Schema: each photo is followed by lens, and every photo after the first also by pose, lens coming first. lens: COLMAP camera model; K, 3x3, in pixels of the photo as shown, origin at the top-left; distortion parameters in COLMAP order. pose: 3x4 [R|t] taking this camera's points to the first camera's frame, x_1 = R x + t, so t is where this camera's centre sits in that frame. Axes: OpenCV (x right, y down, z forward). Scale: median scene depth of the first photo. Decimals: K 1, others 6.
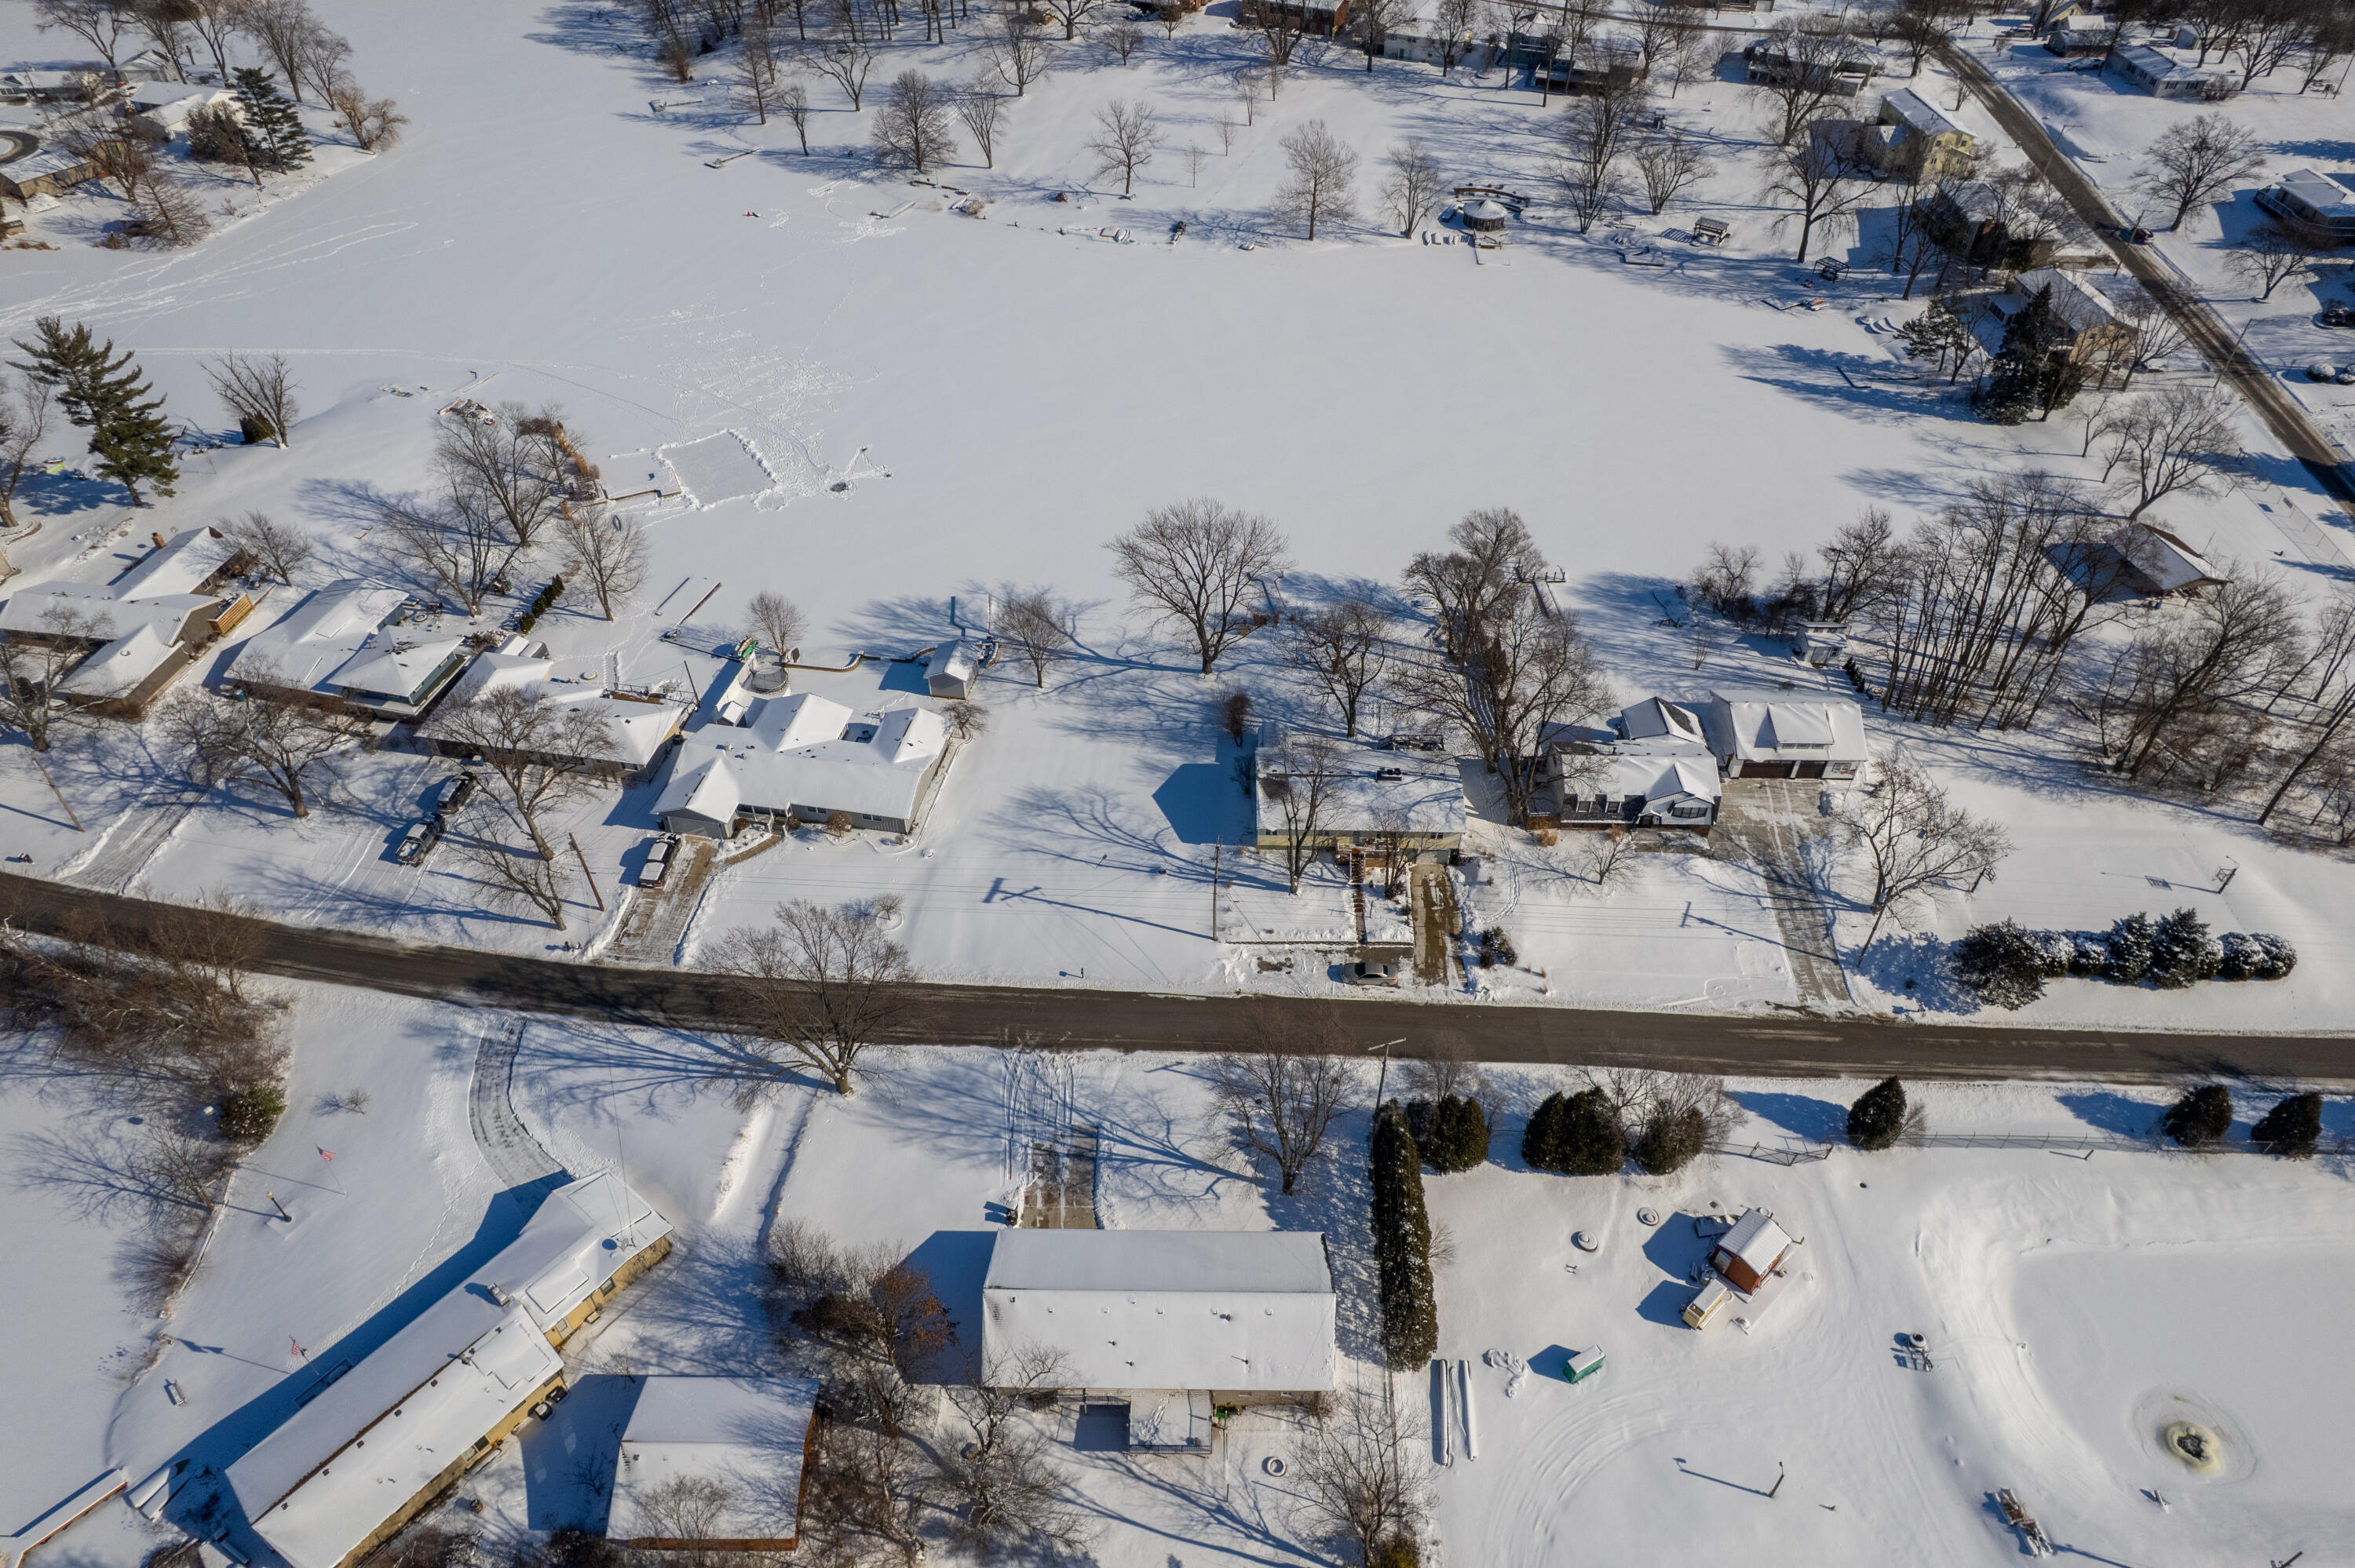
lens RADIAL K [[1481.1, 0, 1183.9], [0, 1481.1, 774.0], [0, 0, 1]] dist [-0.055837, 0.040936]
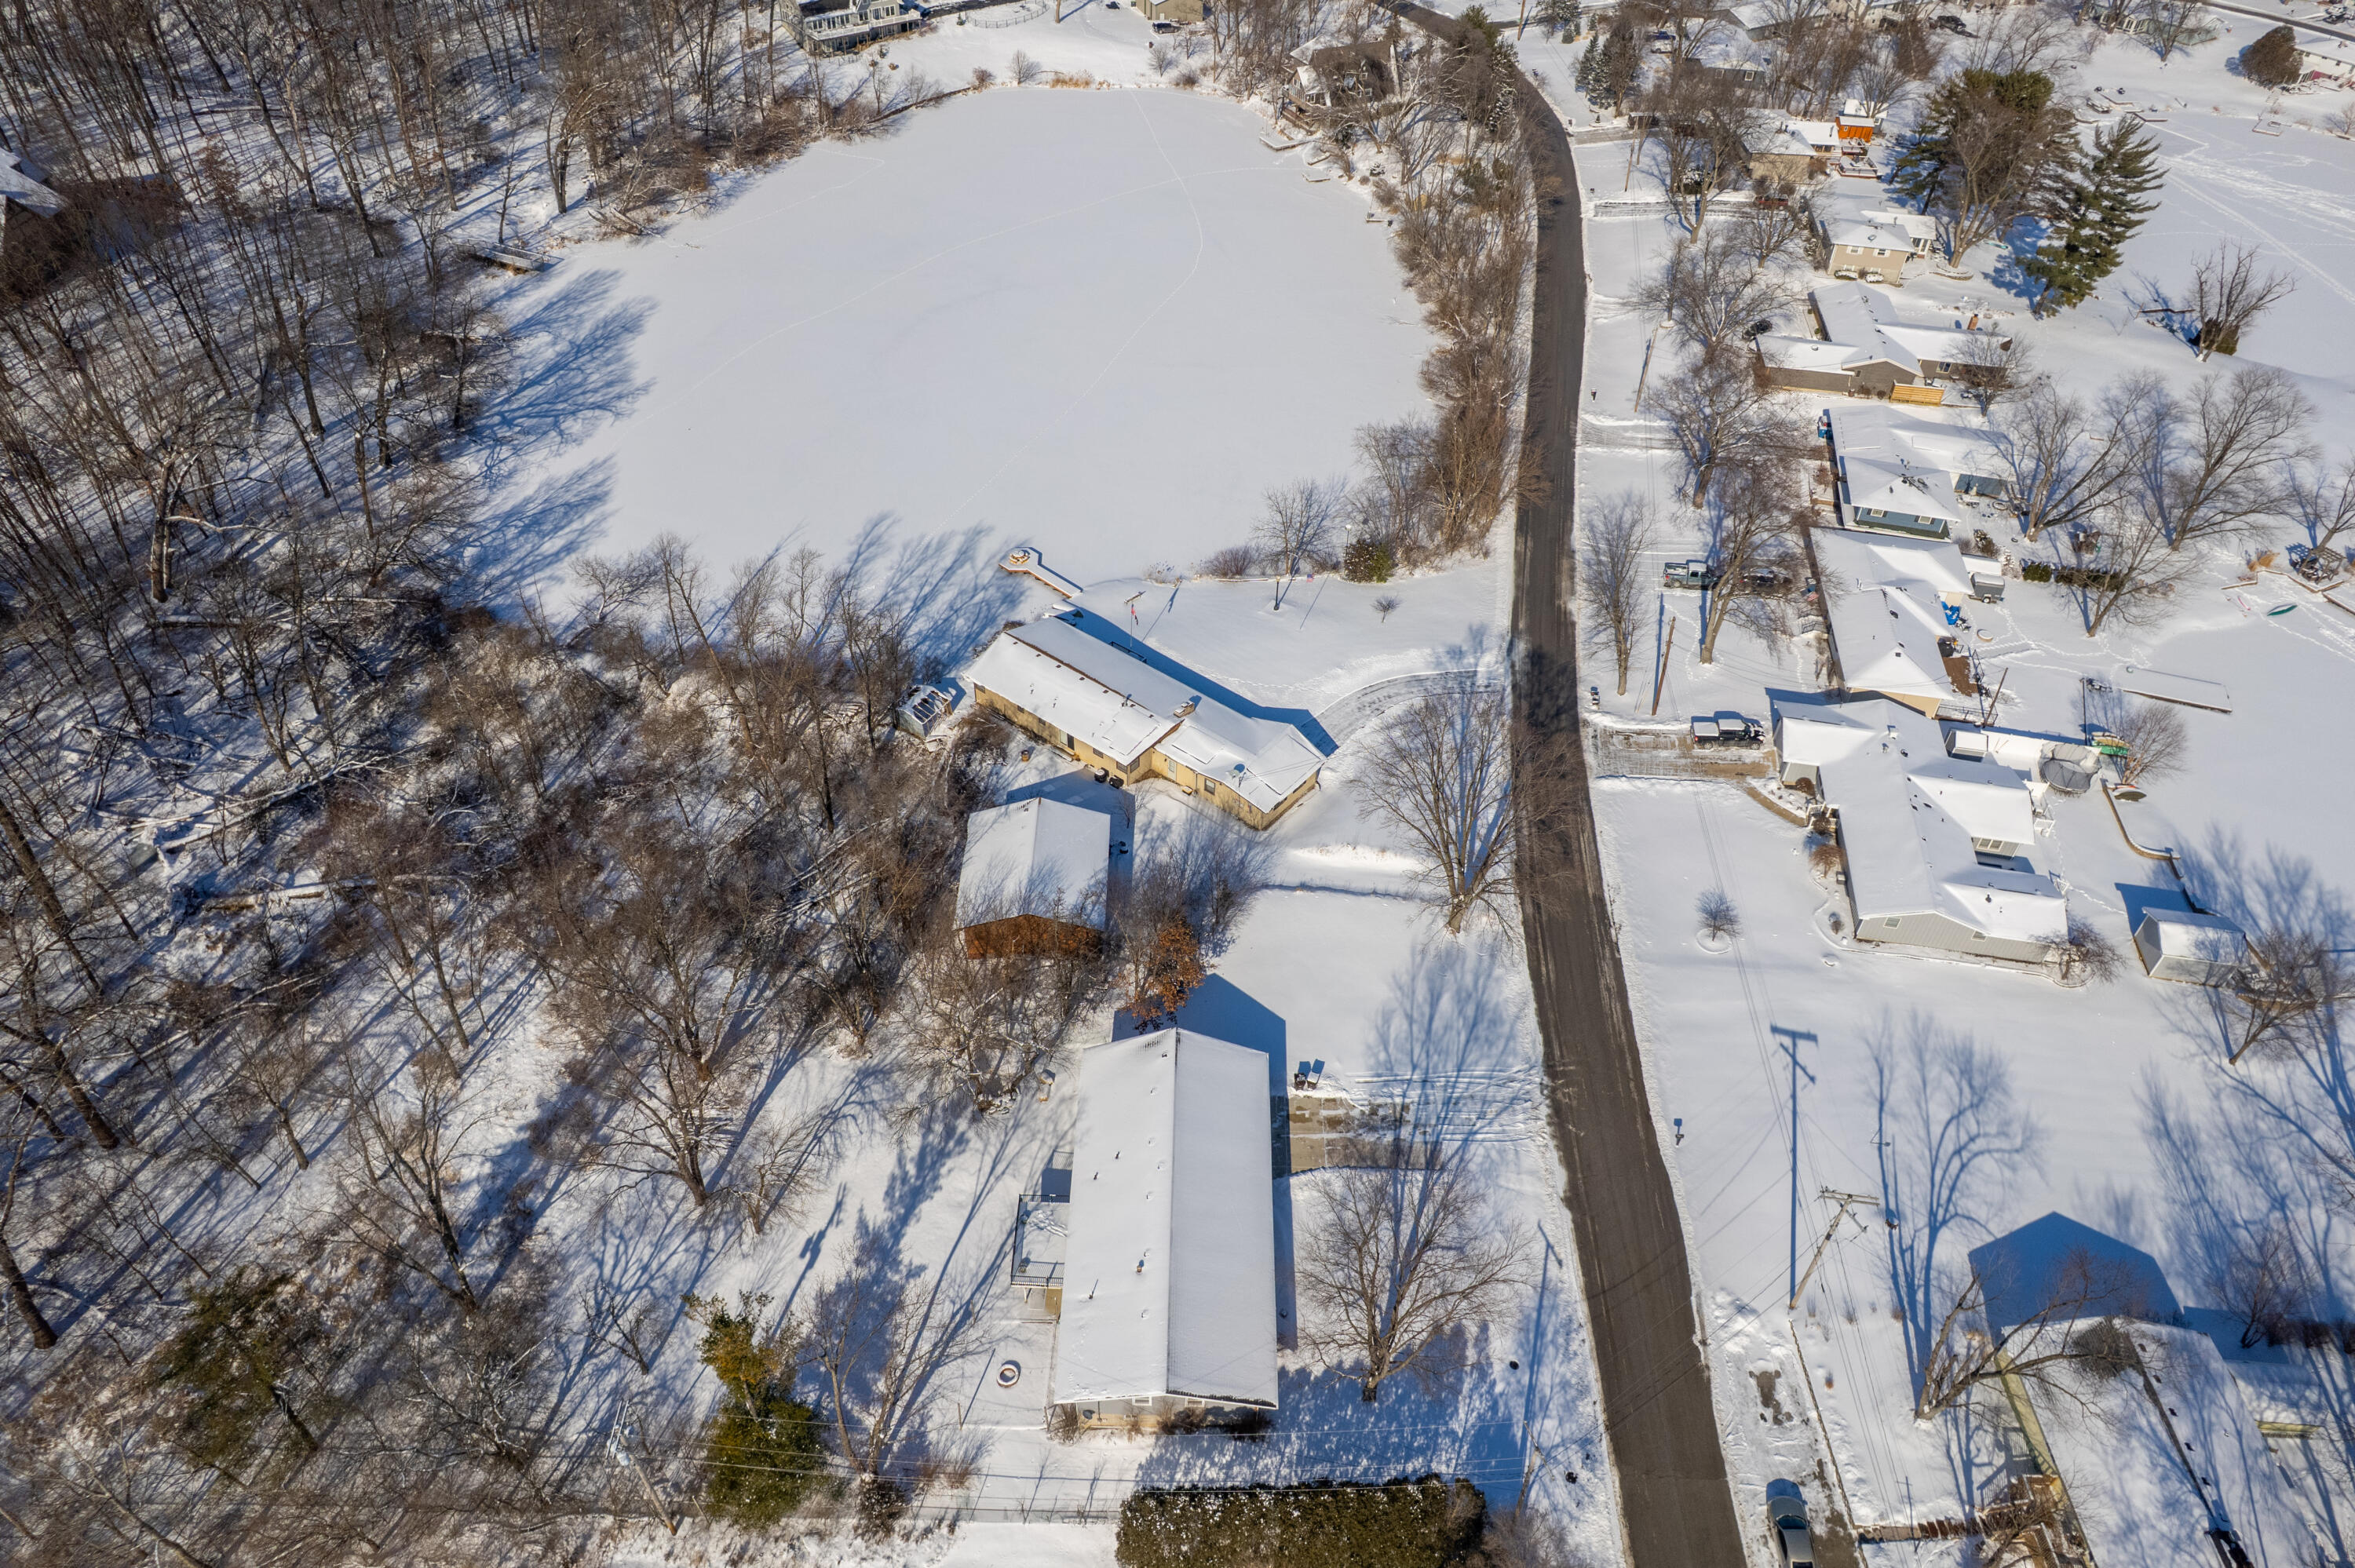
lens RADIAL K [[1506.2, 0, 1185.5], [0, 1506.2, 779.4], [0, 0, 1]] dist [-0.087728, 0.079807]
pose [[-0.003325, 0.668538, -0.743670, 0.356596], [-0.680497, 0.543413, 0.491555, -0.156450], [0.732743, 0.507700, 0.453132, 0.384533]]
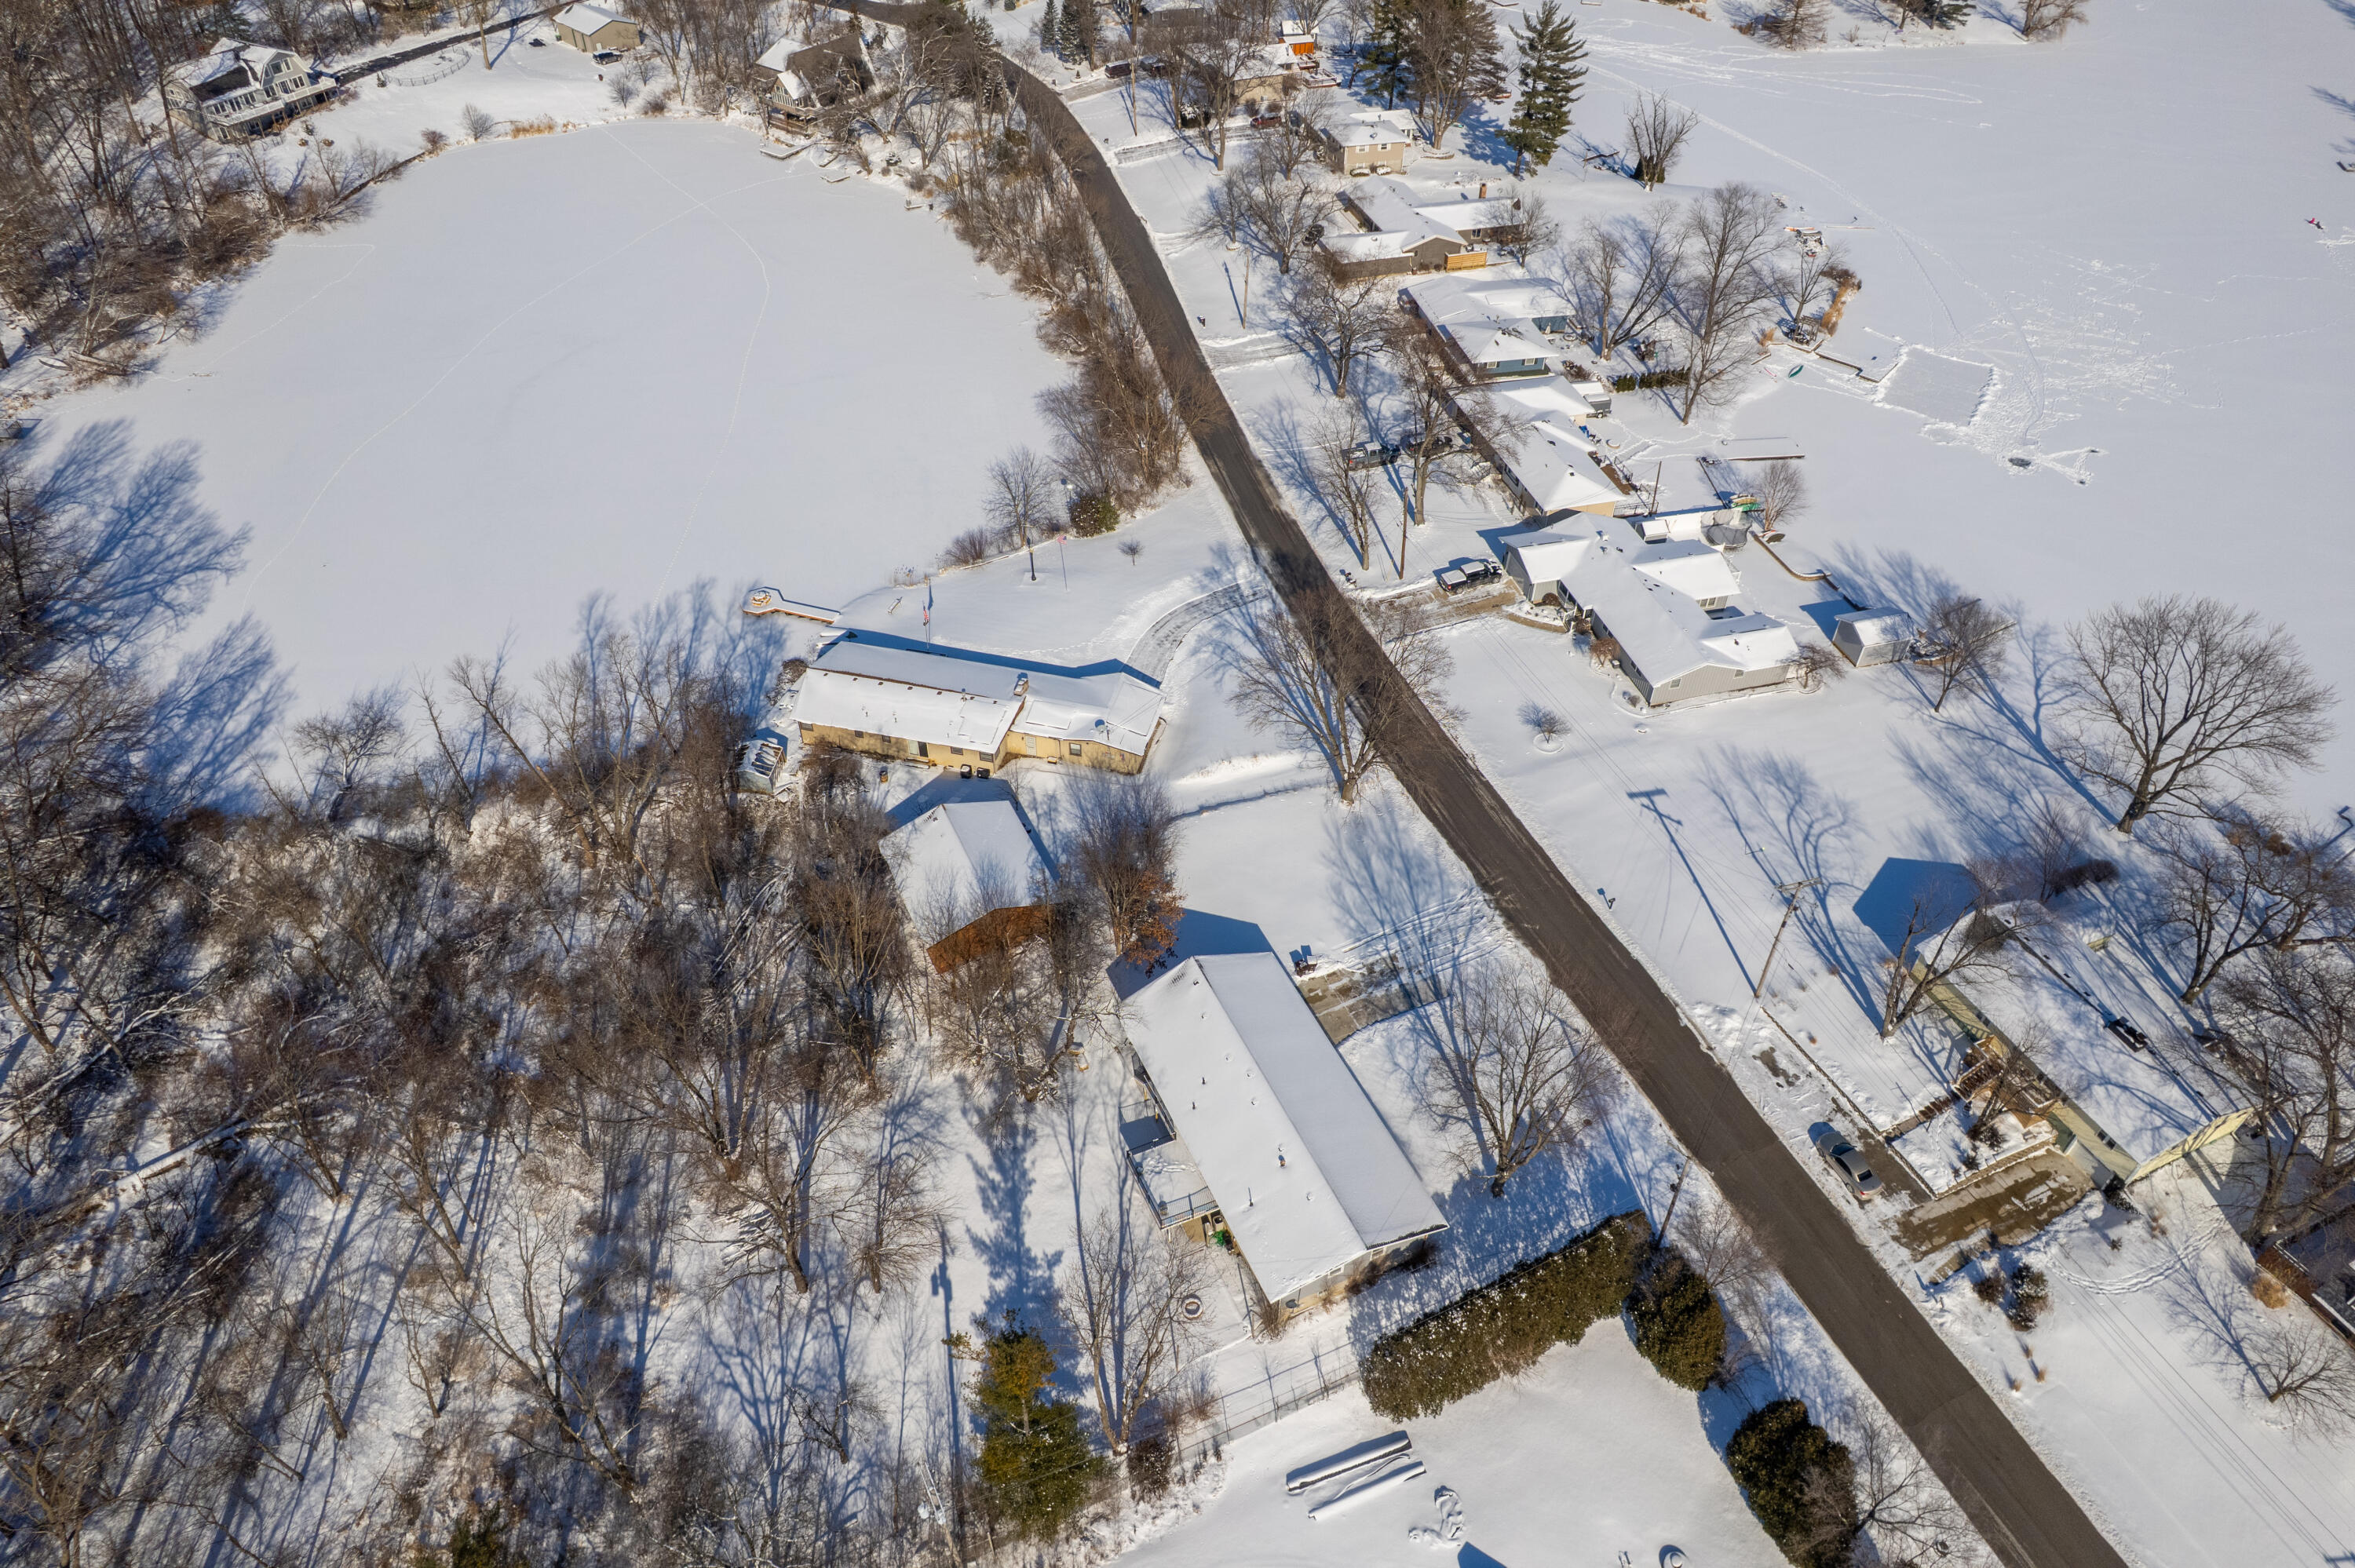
lens RADIAL K [[1499.7, 0, 1181.0], [0, 1499.7, 772.3], [0, 0, 1]] dist [-0.085764, 0.081398]
pose [[0.420546, 0.609683, -0.671883, 0.354074], [-0.607582, 0.739228, 0.290495, -0.020445], [0.673784, 0.286057, 0.681312, 0.214953]]
